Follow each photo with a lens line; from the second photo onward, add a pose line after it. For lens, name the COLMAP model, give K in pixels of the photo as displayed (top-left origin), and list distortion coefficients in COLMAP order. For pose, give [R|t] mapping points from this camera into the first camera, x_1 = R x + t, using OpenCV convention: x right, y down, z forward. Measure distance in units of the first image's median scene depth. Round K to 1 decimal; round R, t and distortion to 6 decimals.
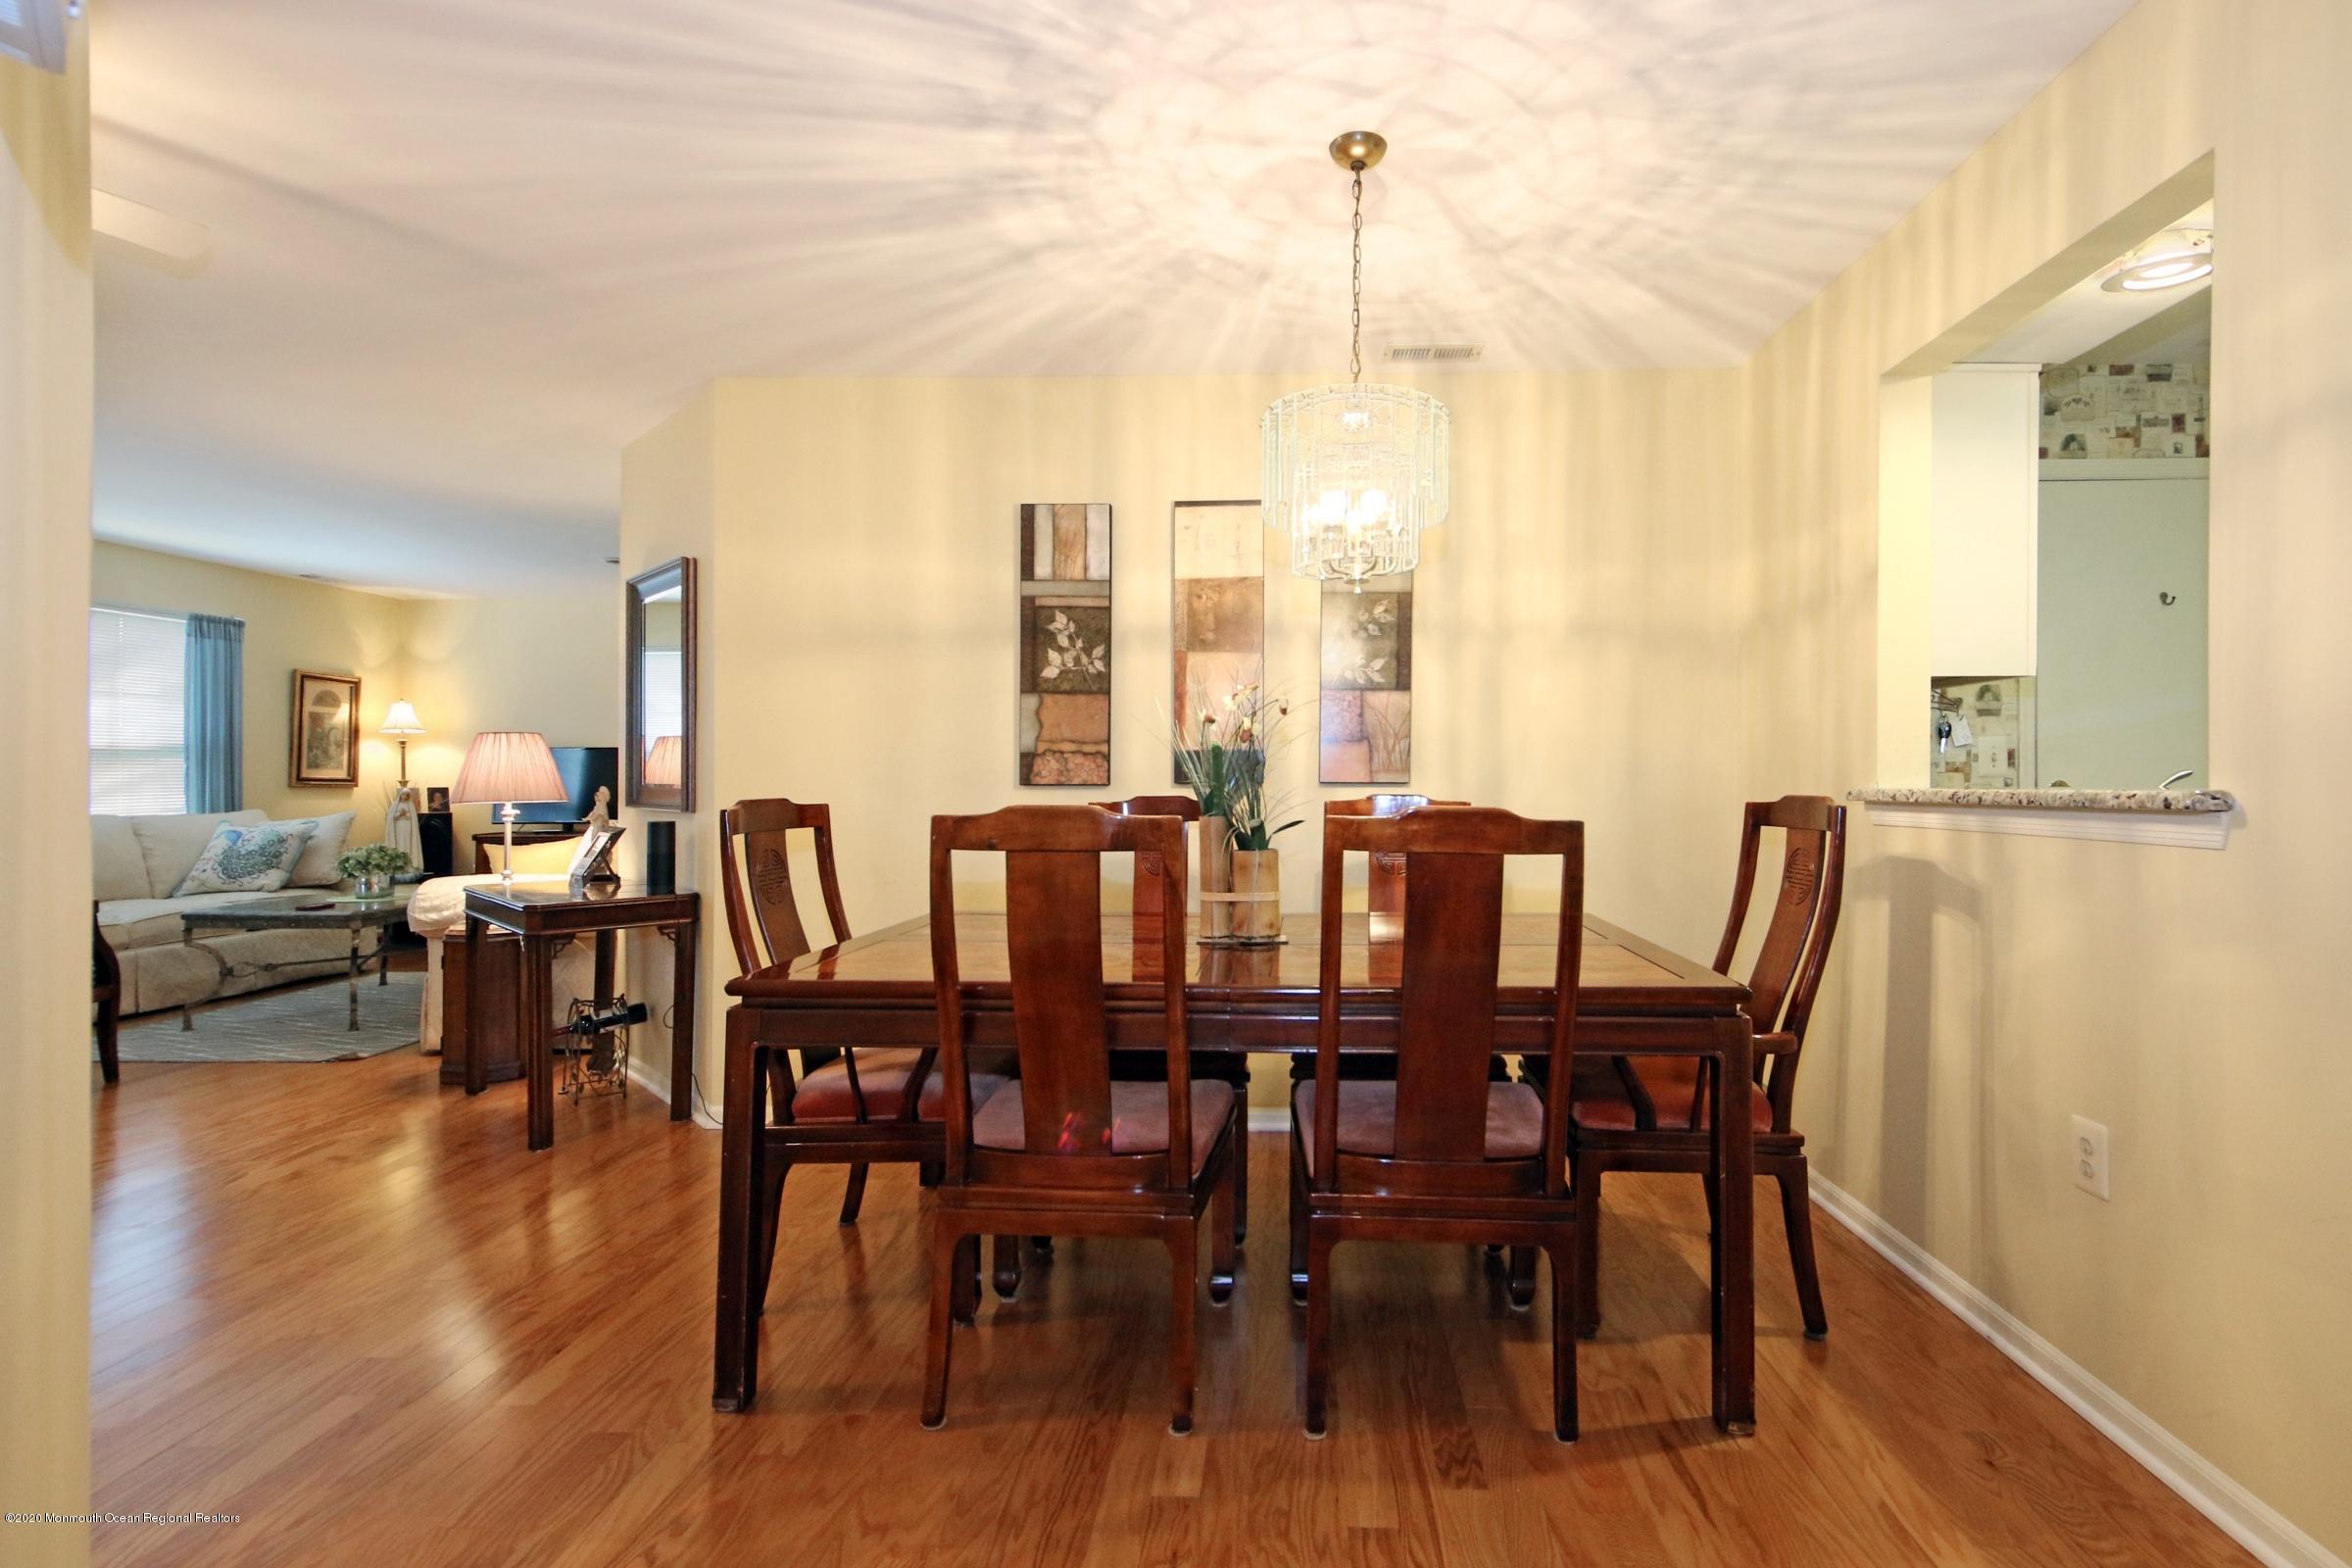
lens RADIAL K [[955.3, 0, 1160.6], [0, 955.3, 764.7], [0, 0, 1]] dist [0.012978, -0.001114]
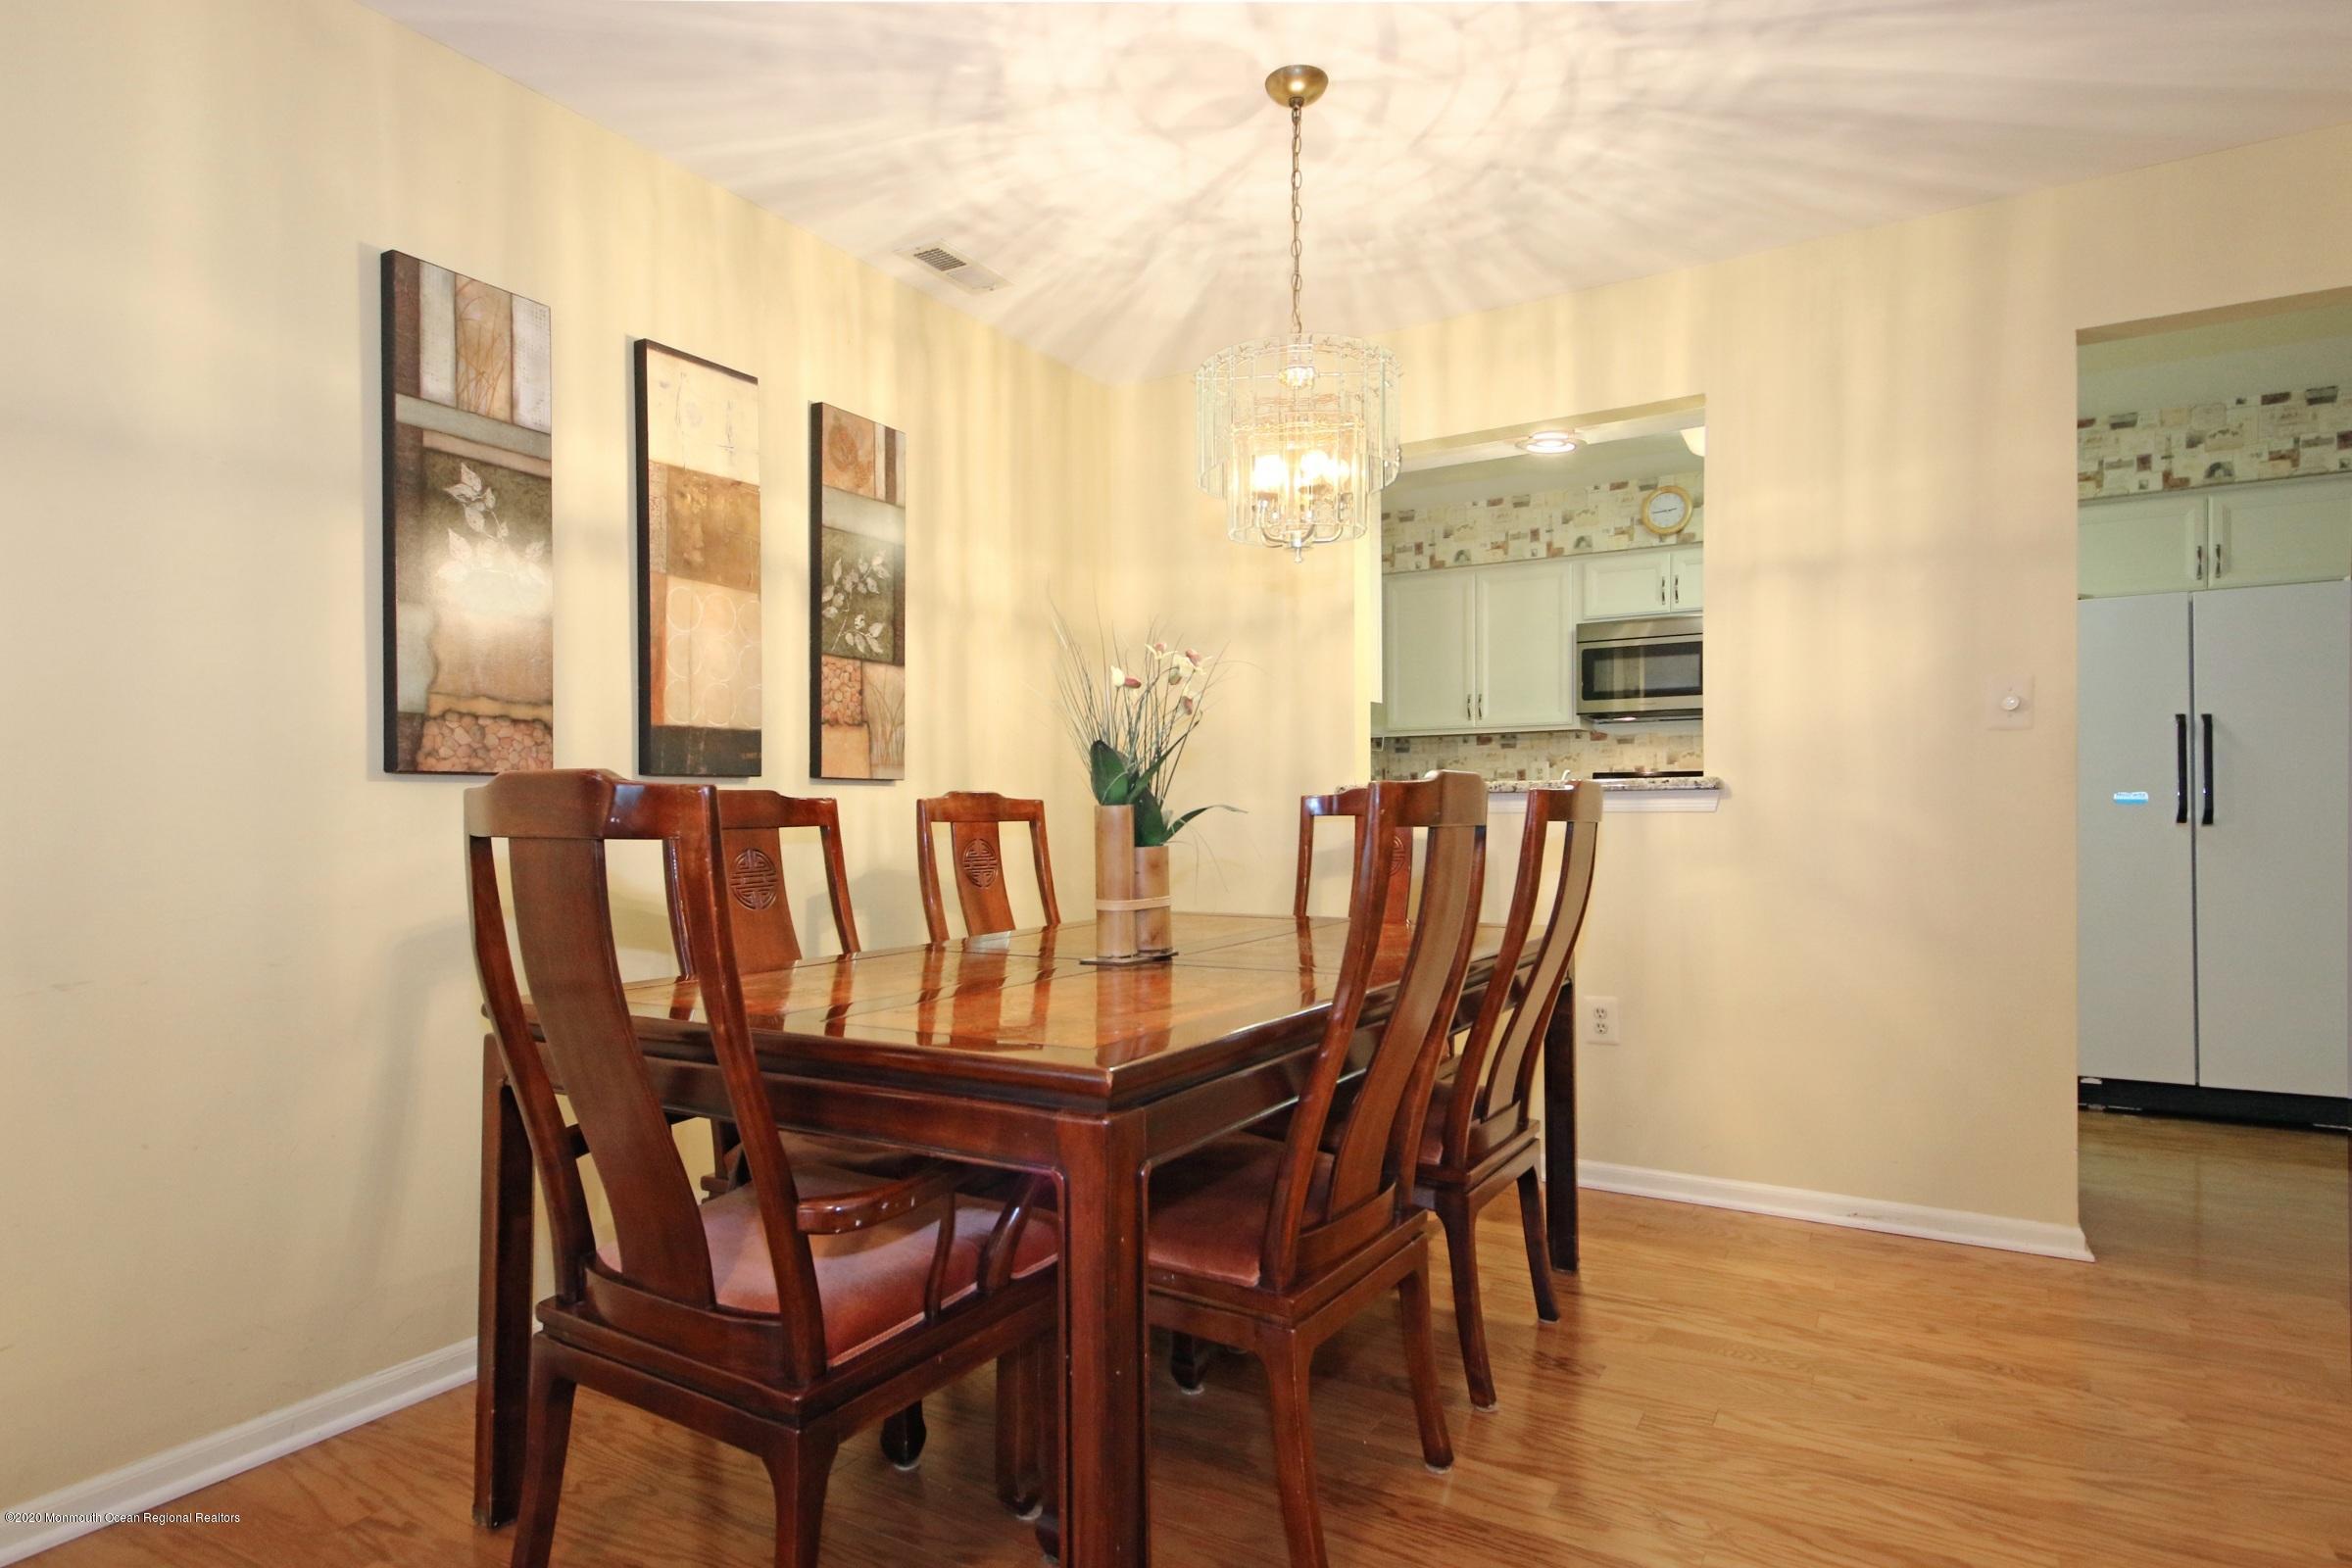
lens RADIAL K [[1165.2, 0, 1199.7], [0, 1165.2, 784.7], [0, 0, 1]] dist [0.006214, 0.001553]
pose [[0.544691, 0.013175, 0.838534, -0.443208], [-0.011481, 0.999900, -0.008253, 0.028220], [-0.838558, -0.005131, 0.544787, 0.256906]]
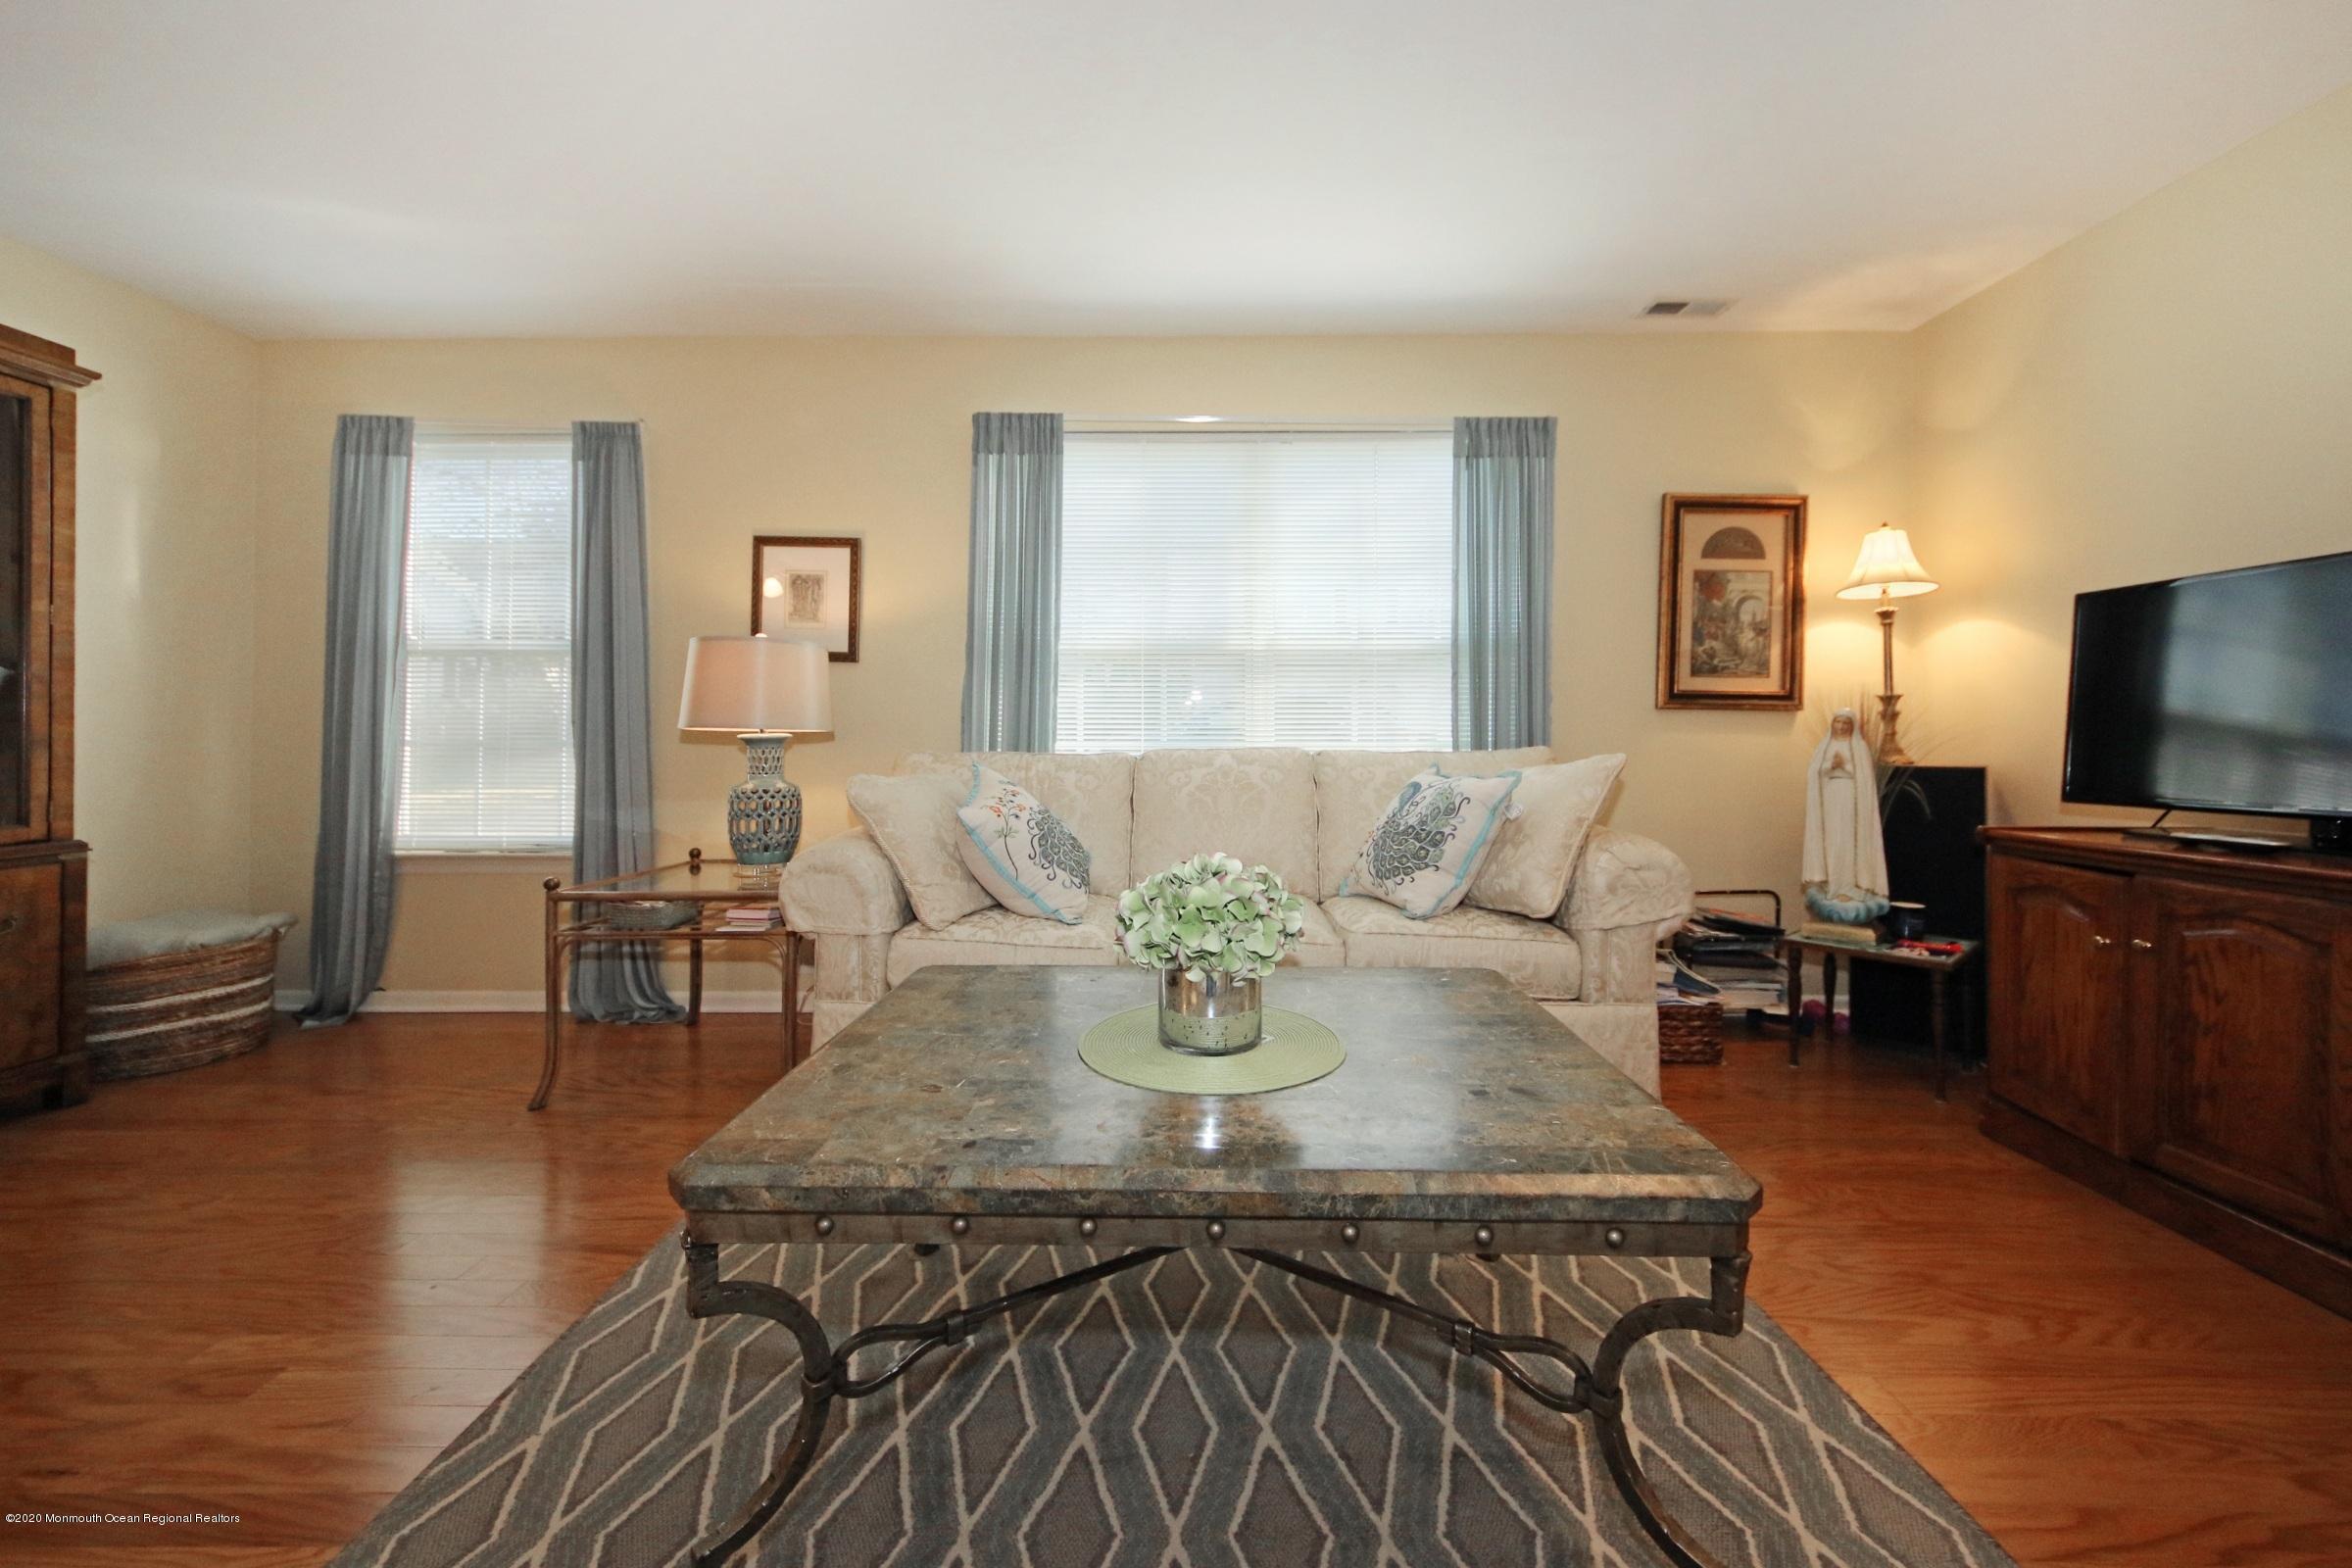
lens RADIAL K [[859.7, 0, 1180.5], [0, 859.7, 730.5], [0, 0, 1]] dist [0.004700, -0.001189]
pose [[-0.011005, -0.001632, -0.999938, -0.876911], [0.011508, 0.999932, -0.001758, 0.070594], [0.999873, -0.011526, -0.010985, 1.580631]]
